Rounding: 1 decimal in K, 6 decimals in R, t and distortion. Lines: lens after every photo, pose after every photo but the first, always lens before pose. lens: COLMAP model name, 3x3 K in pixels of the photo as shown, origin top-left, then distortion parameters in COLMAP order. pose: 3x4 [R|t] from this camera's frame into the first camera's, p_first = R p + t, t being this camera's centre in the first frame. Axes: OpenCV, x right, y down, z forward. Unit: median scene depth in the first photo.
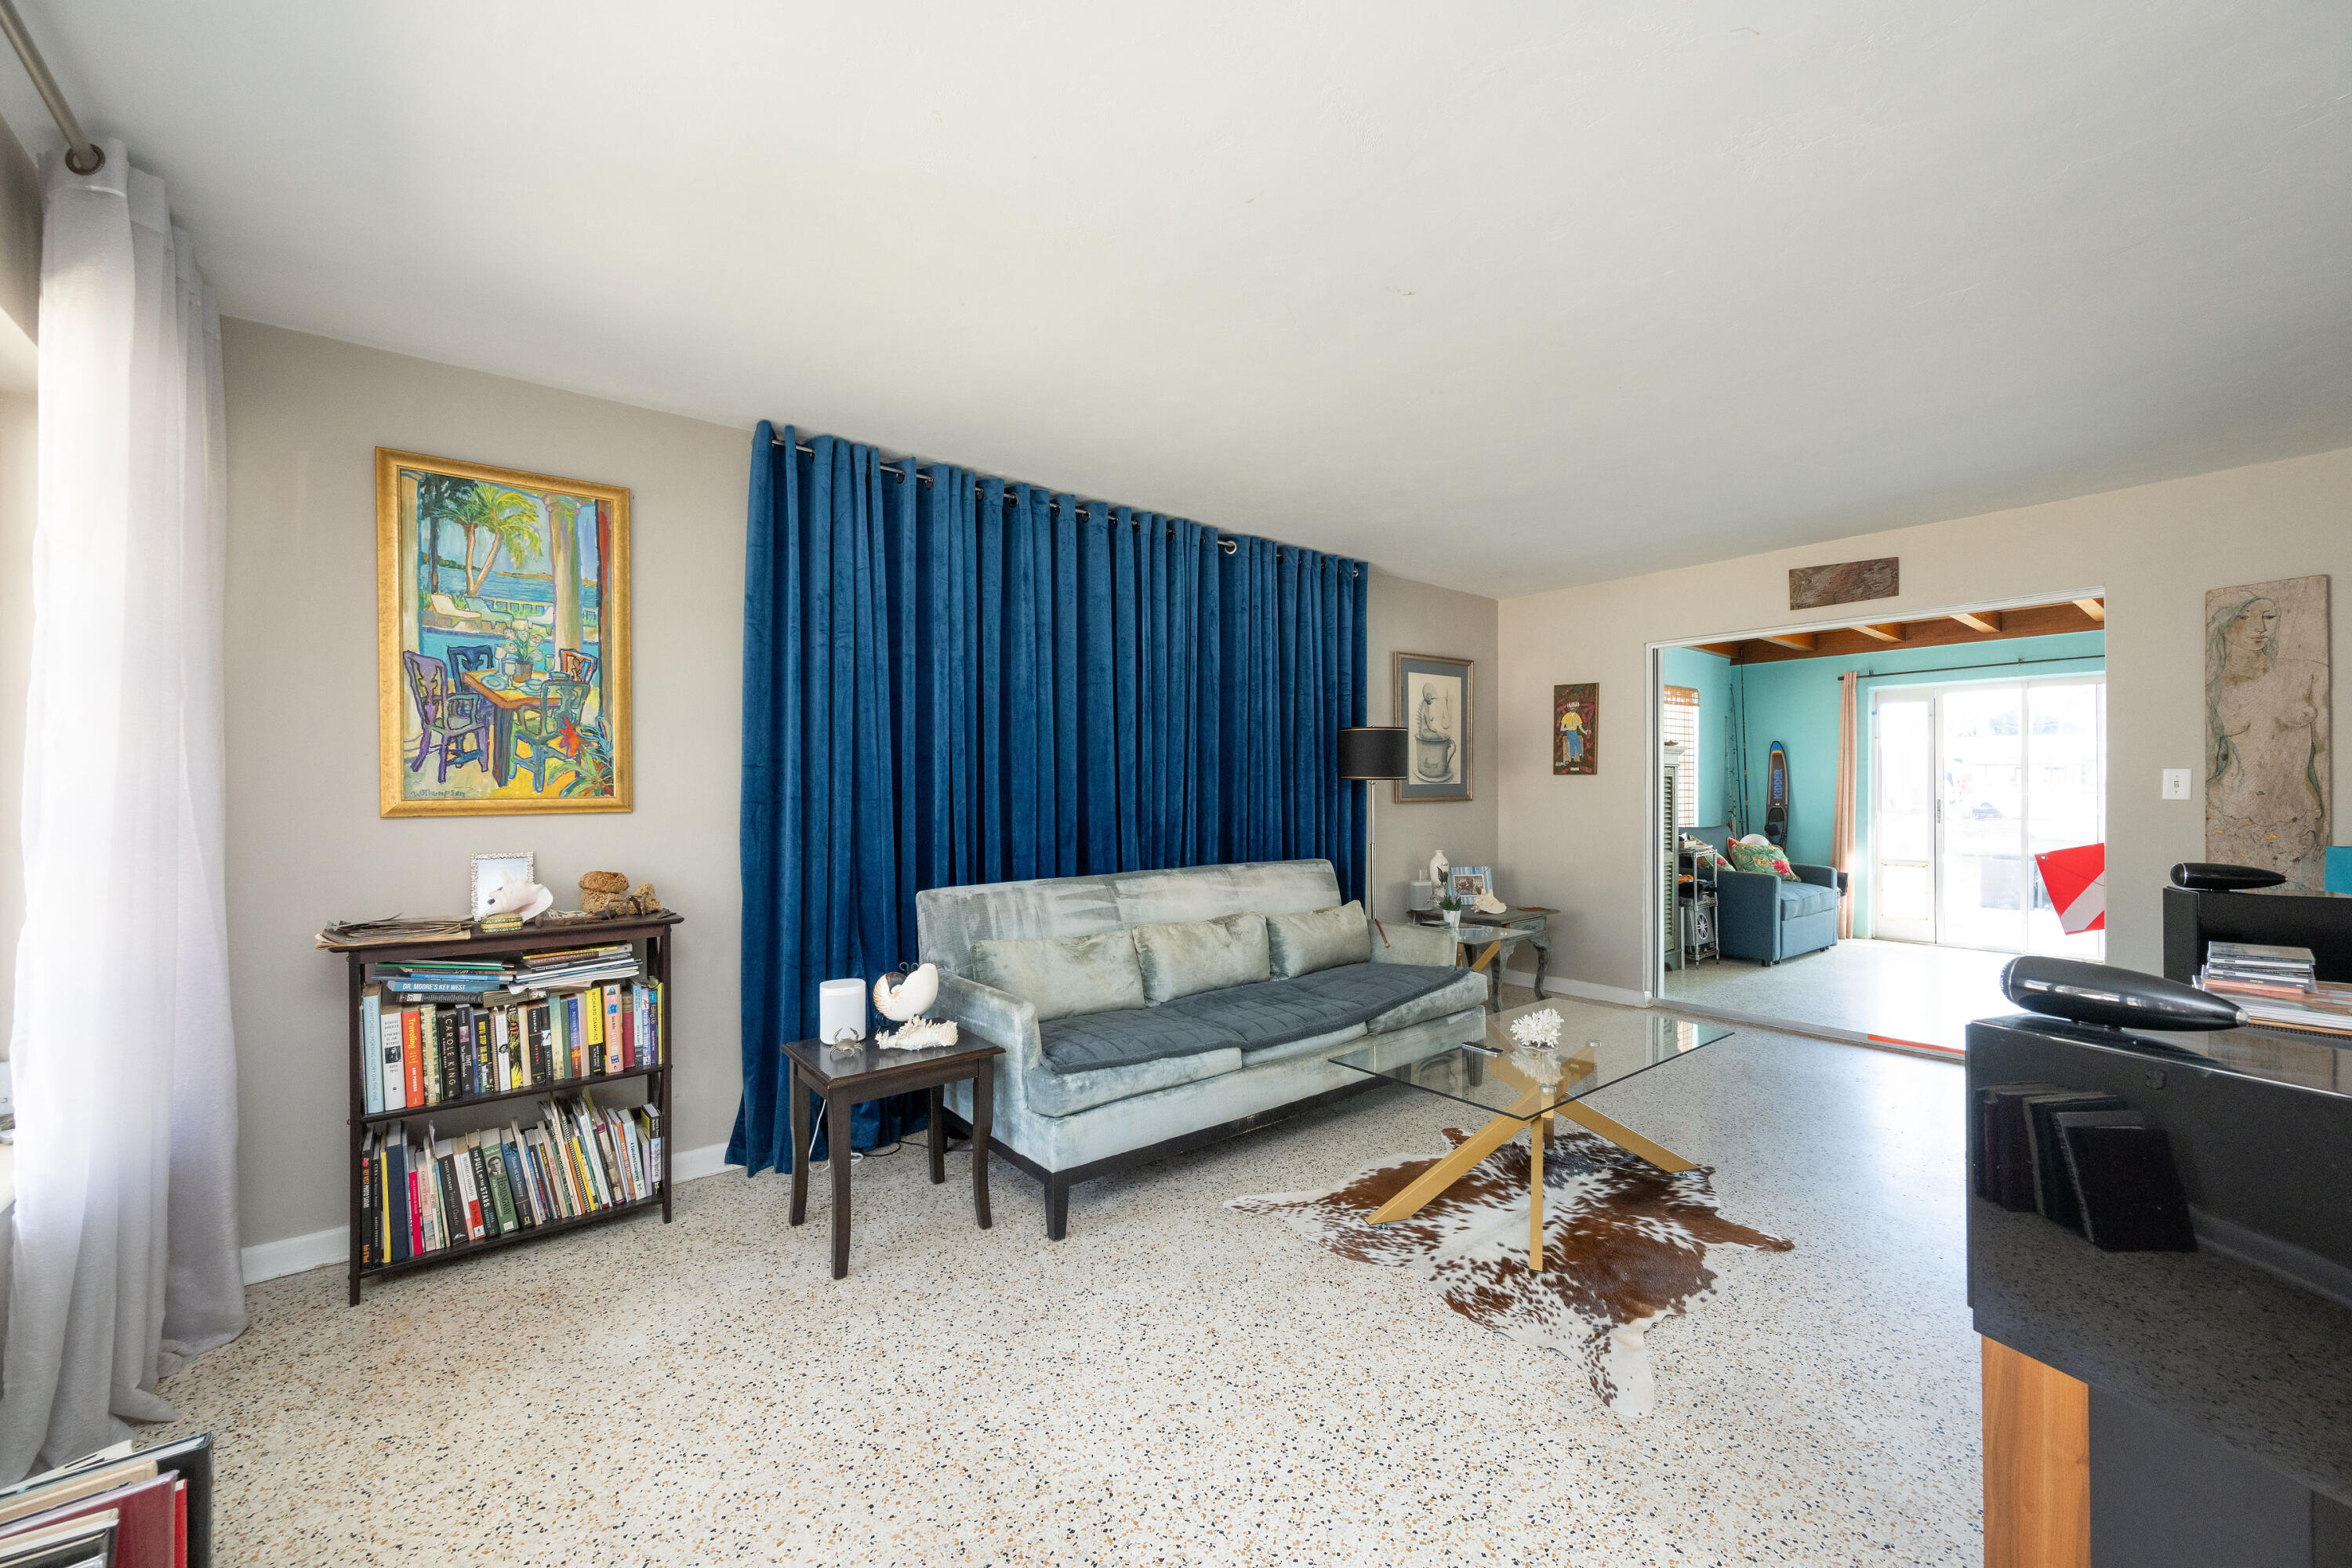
lens RADIAL K [[915.3, 0, 1177.6], [0, 915.3, 788.4], [0, 0, 1]] dist [-0.005569, 0.000767]
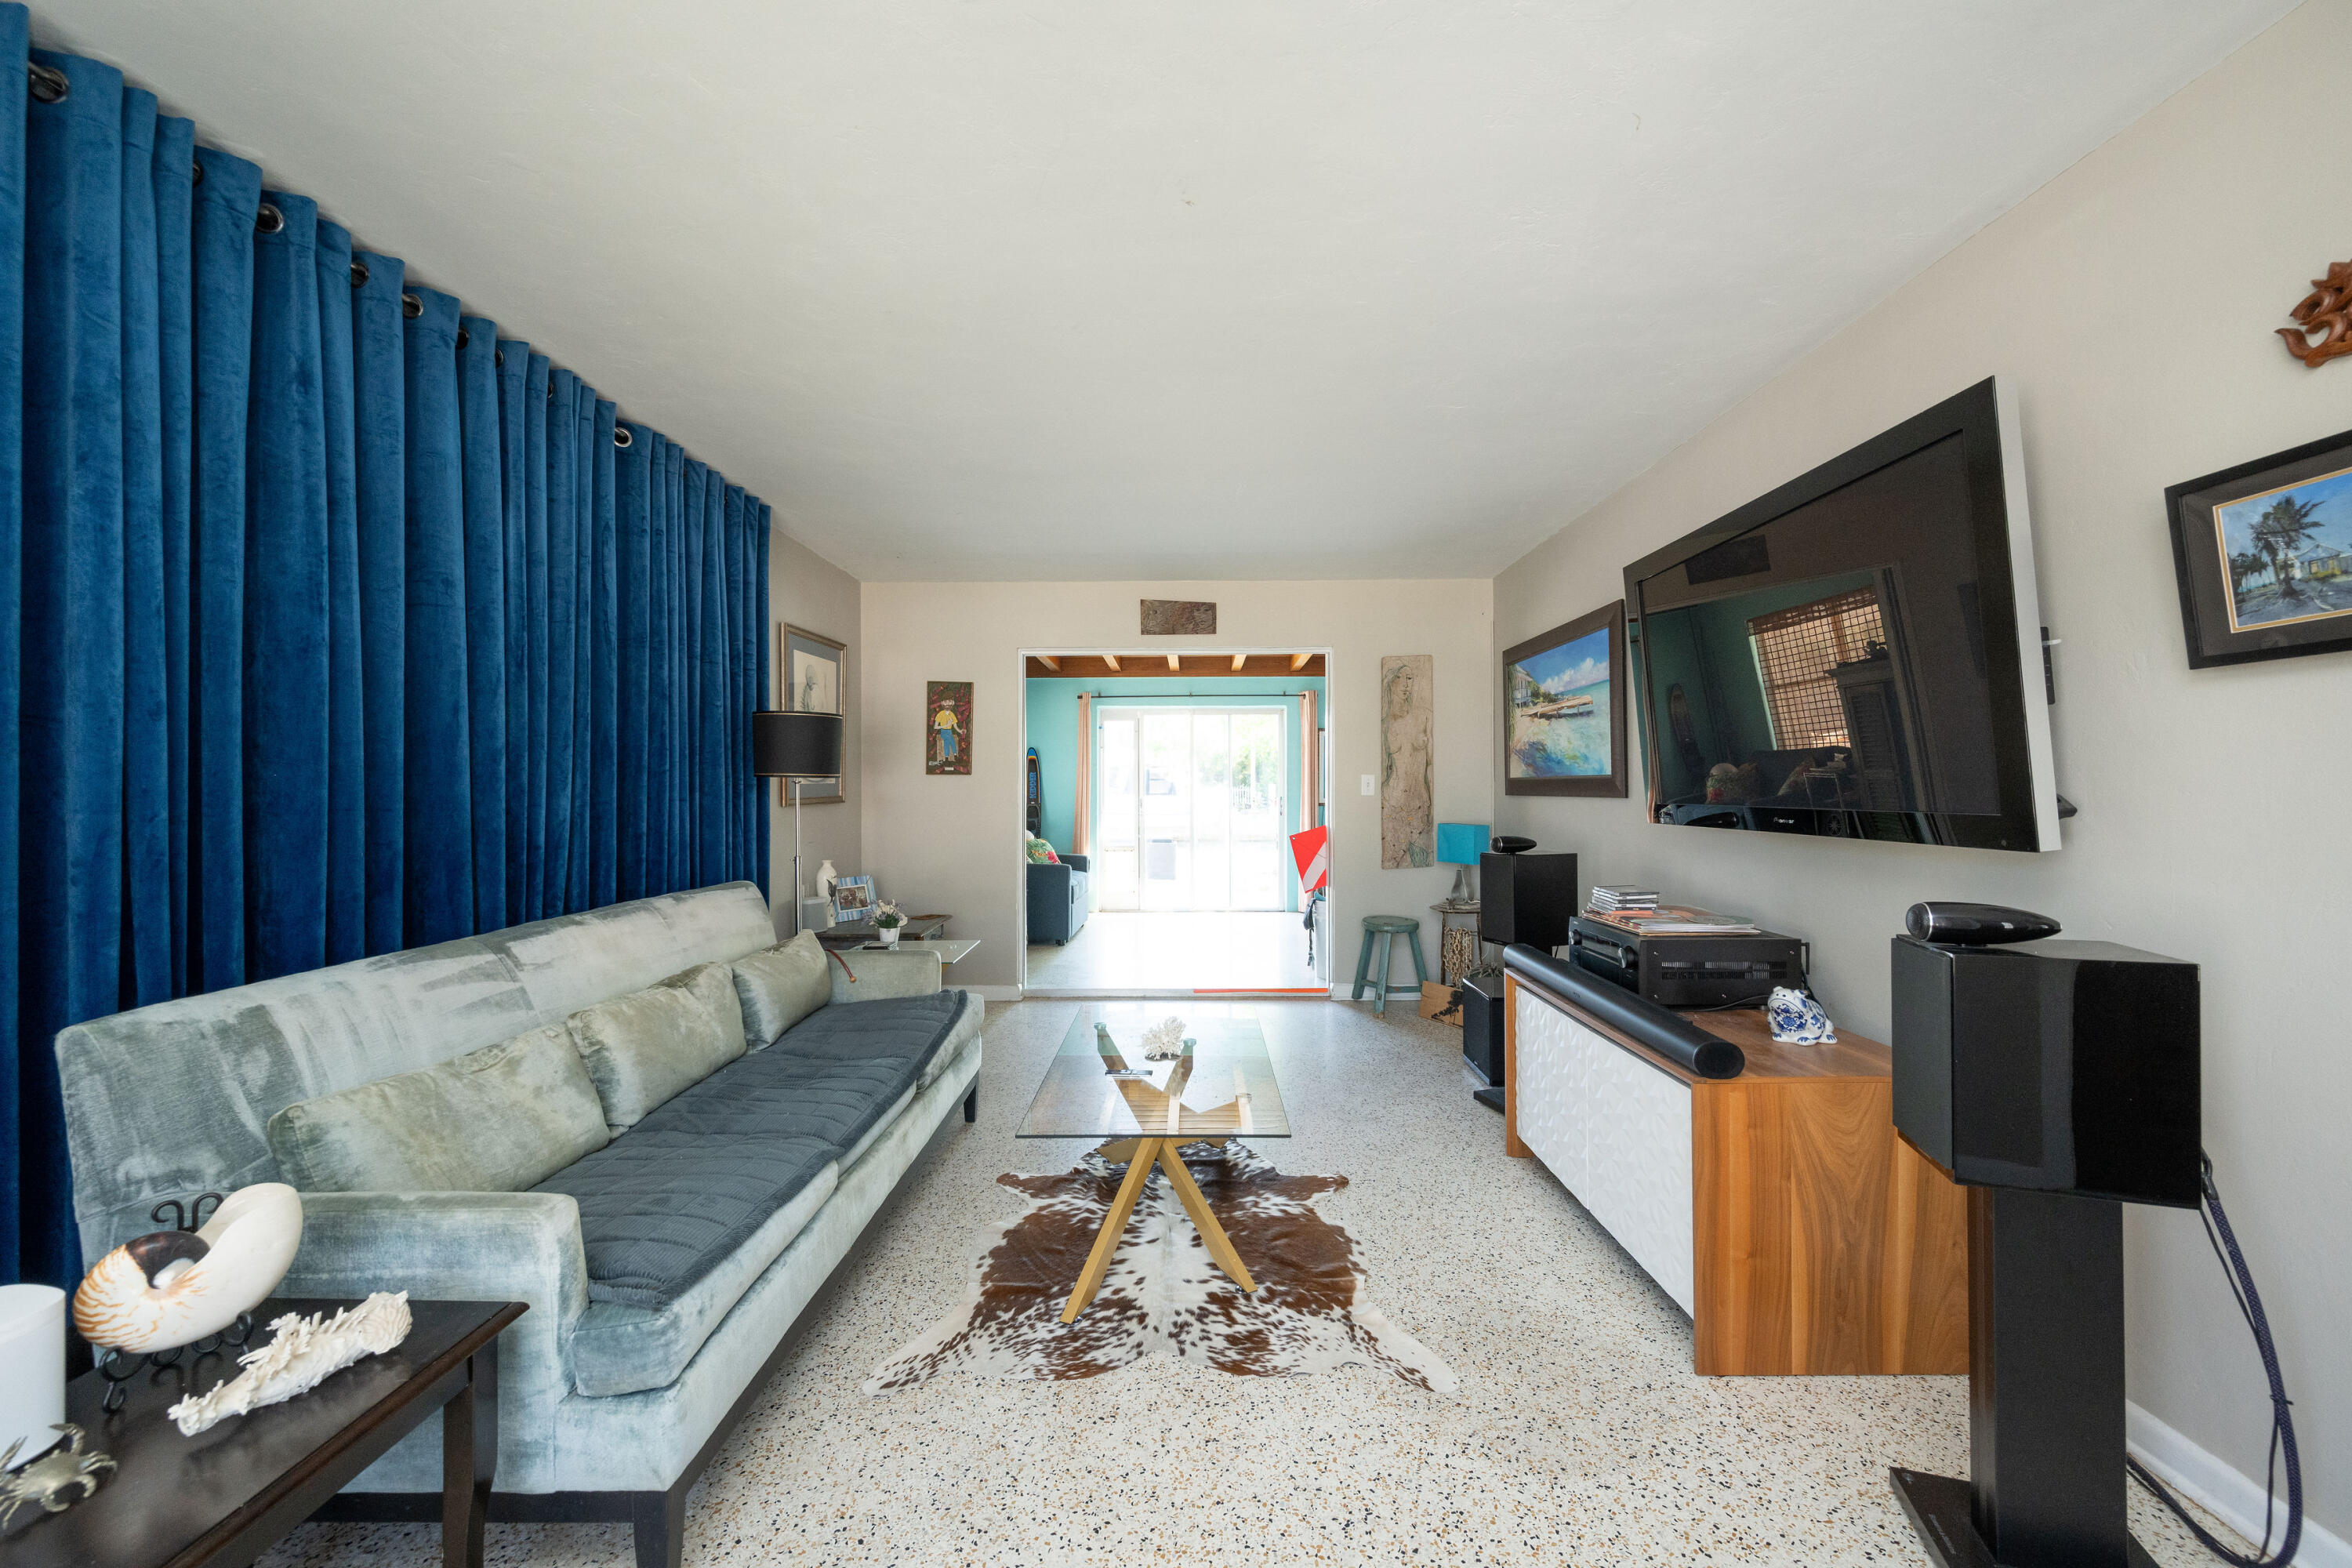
lens RADIAL K [[915.3, 0, 1181.9], [0, 915.3, 786.7], [0, 0, 1]] dist [-0.005569, 0.000767]
pose [[0.631262, 0.001167, 0.775569, -0.260414], [0.001557, 0.999995, -0.002771, 0.001780], [-0.775568, 0.002957, 0.631257, 0.298568]]
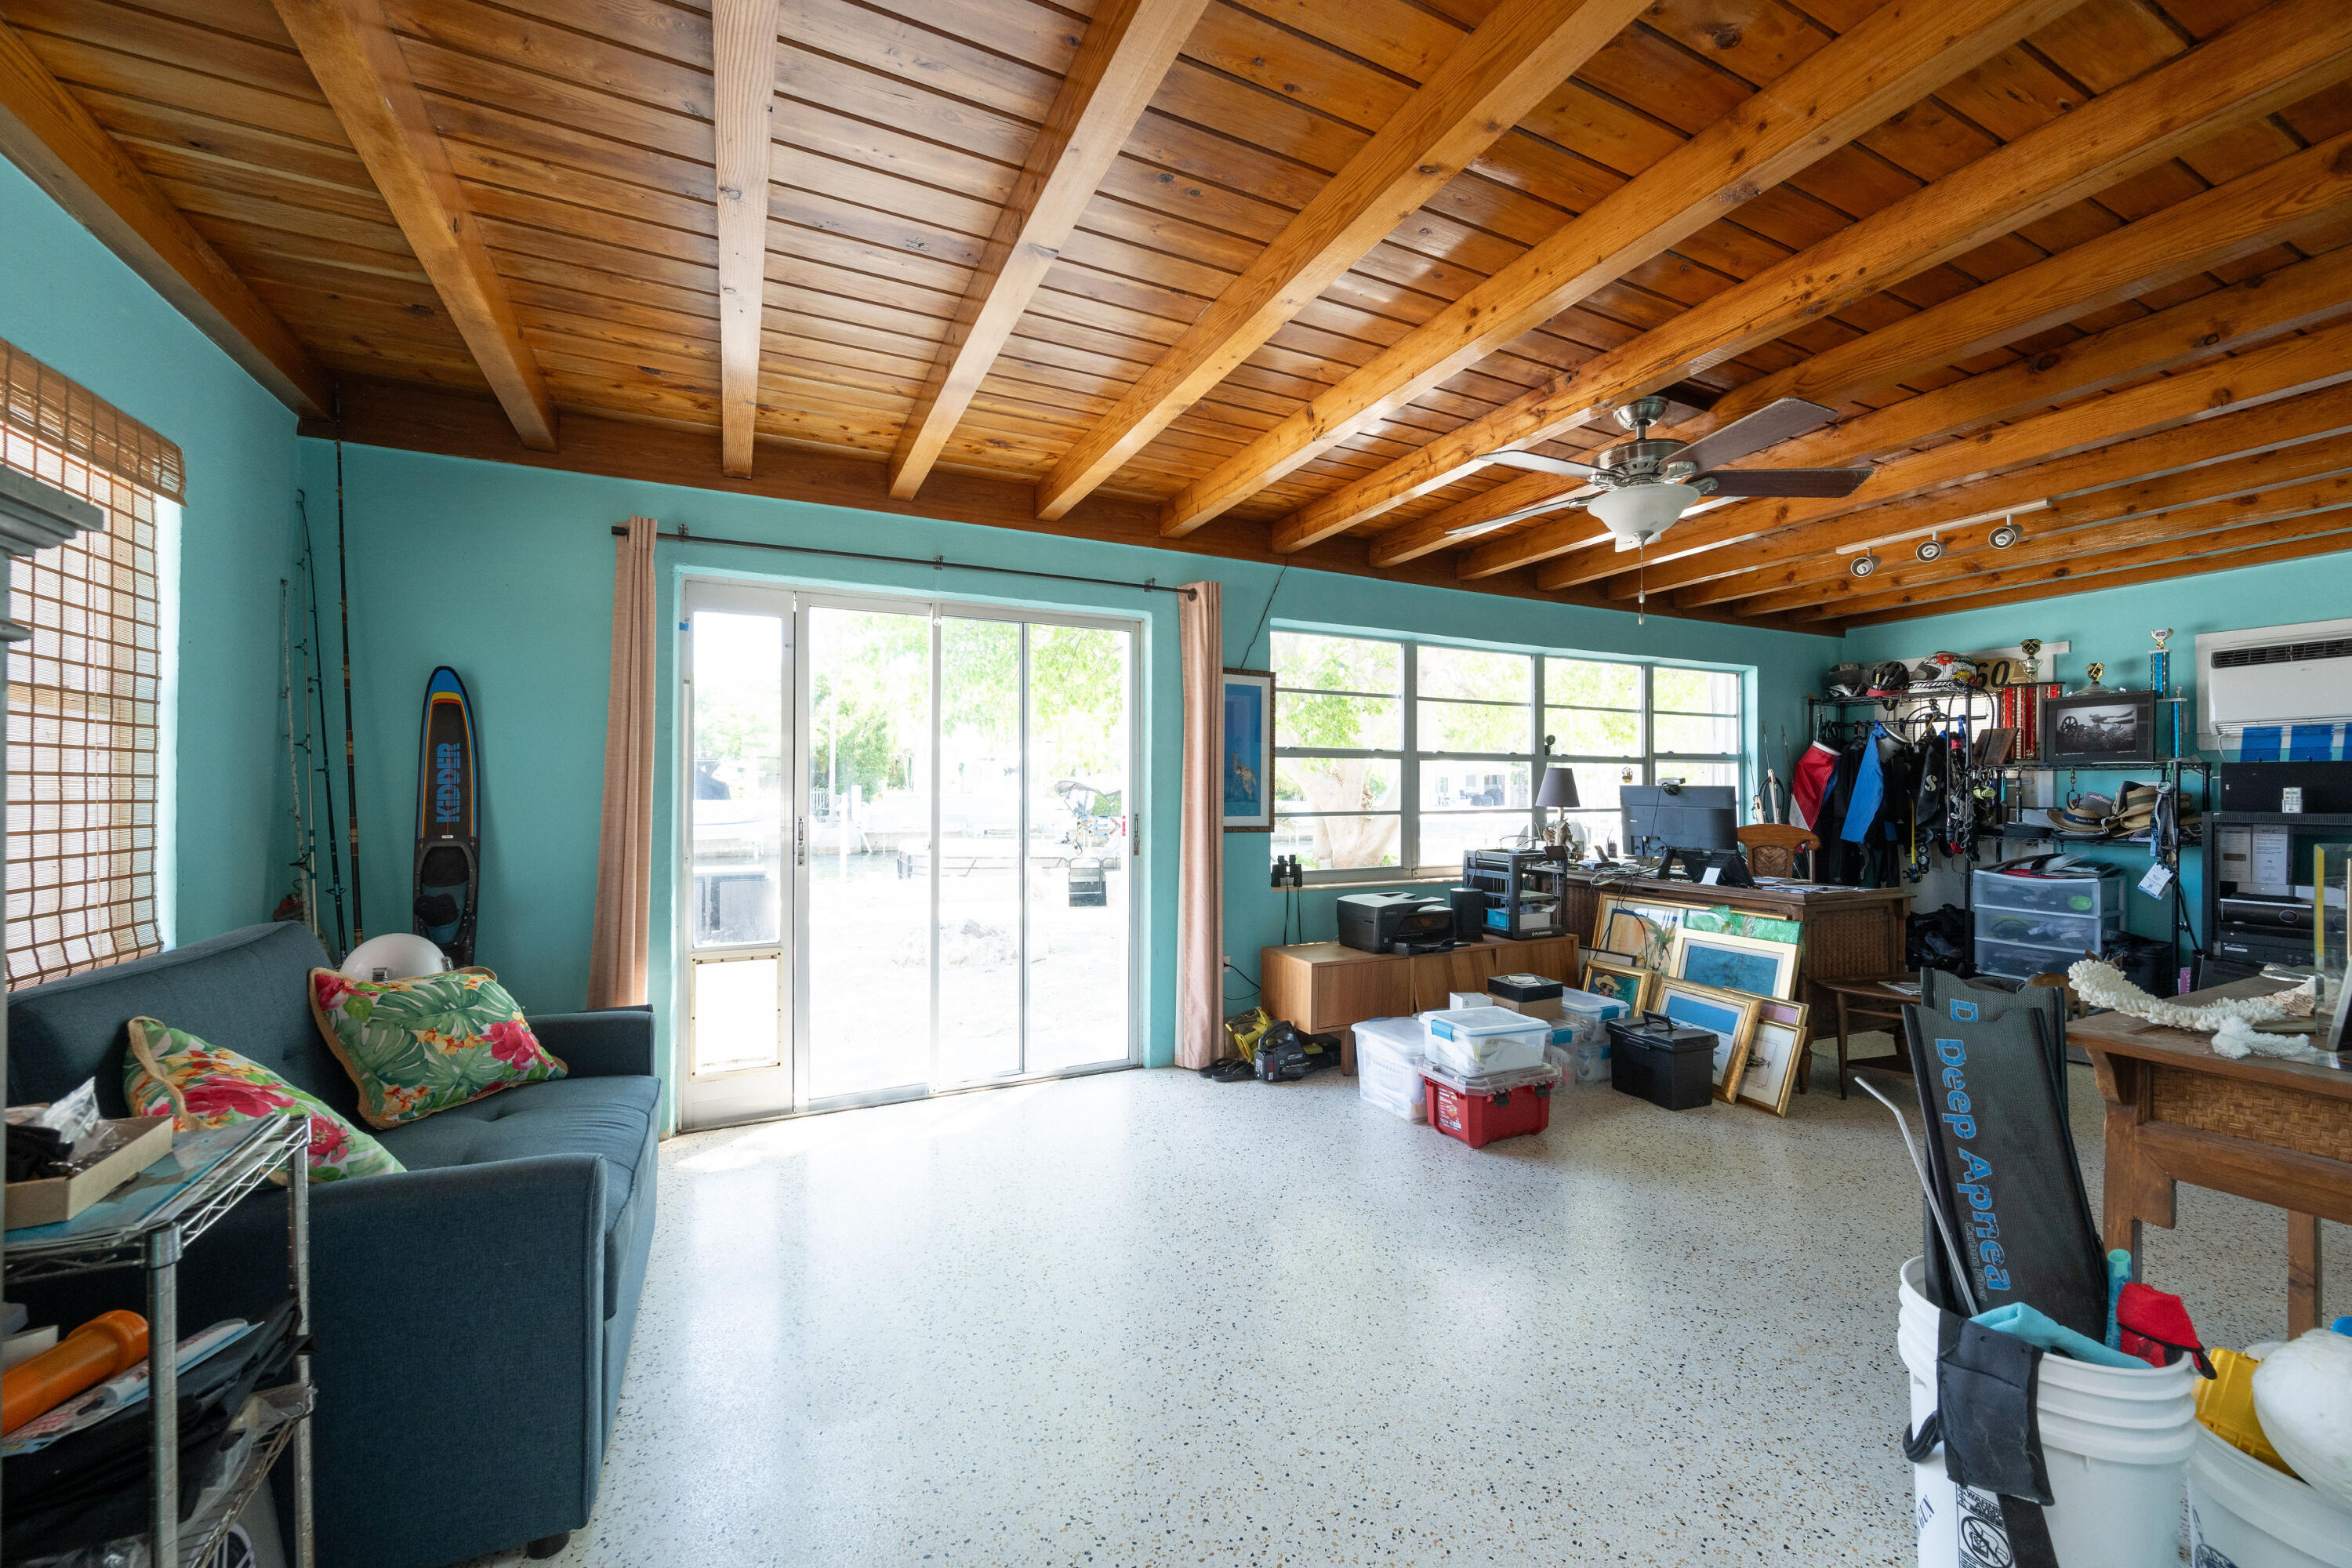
lens RADIAL K [[915.3, 0, 1181.9], [0, 915.3, 784.2], [0, 0, 1]] dist [-0.005569, 0.000767]
pose [[0.205527, 0.010956, 0.978590, 0.803170], [-0.004369, 0.999938, -0.010278, -0.003482], [-0.978642, -0.002163, 0.205562, 1.429005]]
